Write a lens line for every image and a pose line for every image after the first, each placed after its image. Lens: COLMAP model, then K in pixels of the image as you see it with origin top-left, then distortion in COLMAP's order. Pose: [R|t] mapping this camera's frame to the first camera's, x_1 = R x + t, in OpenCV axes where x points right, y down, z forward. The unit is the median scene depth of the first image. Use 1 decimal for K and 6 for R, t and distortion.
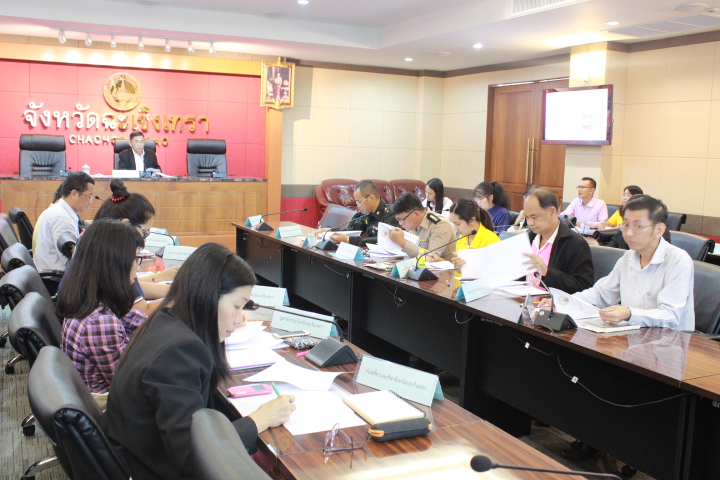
lens RADIAL K [[725.0, 0, 360.0], [0, 725.0, 240.0], [0, 0, 1]] dist [-0.096809, -0.003133]
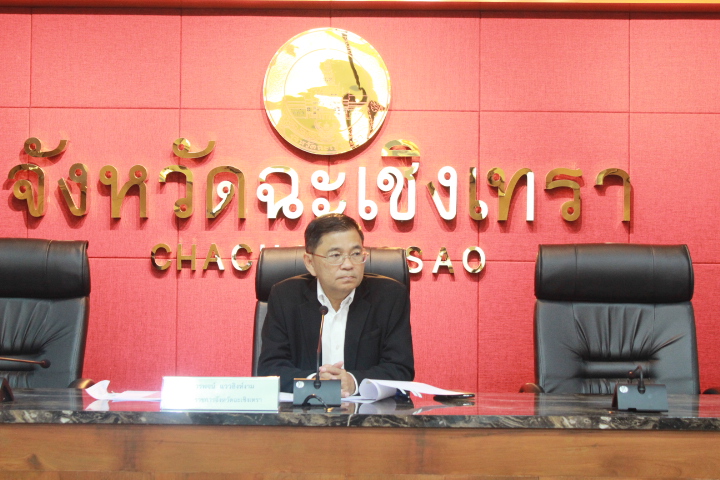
lens RADIAL K [[1319.1, 0, 360.0], [0, 1319.1, 240.0], [0, 0, 1]] dist [0.022974, 0.071339]
pose [[0.896430, -0.038097, -0.441544, -0.086803], [-0.036556, 0.986547, -0.159338, -0.063656], [0.441675, 0.158976, 0.882978, 0.545918]]
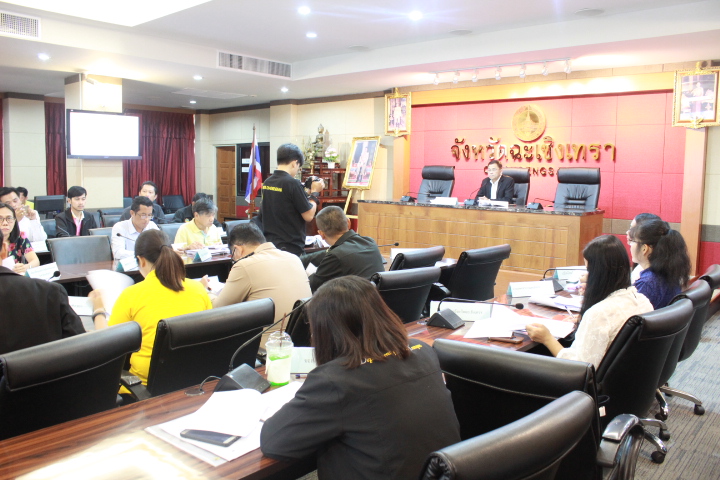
lens RADIAL K [[626.2, 0, 360.0], [0, 626.2, 240.0], [0, 0, 1]] dist [-0.007736, -0.004202]
pose [[0.420498, 0.080298, -0.903733, 0.391015], [-0.113373, 0.992919, 0.035471, -0.045505], [0.900182, 0.087543, 0.426624, 0.418643]]
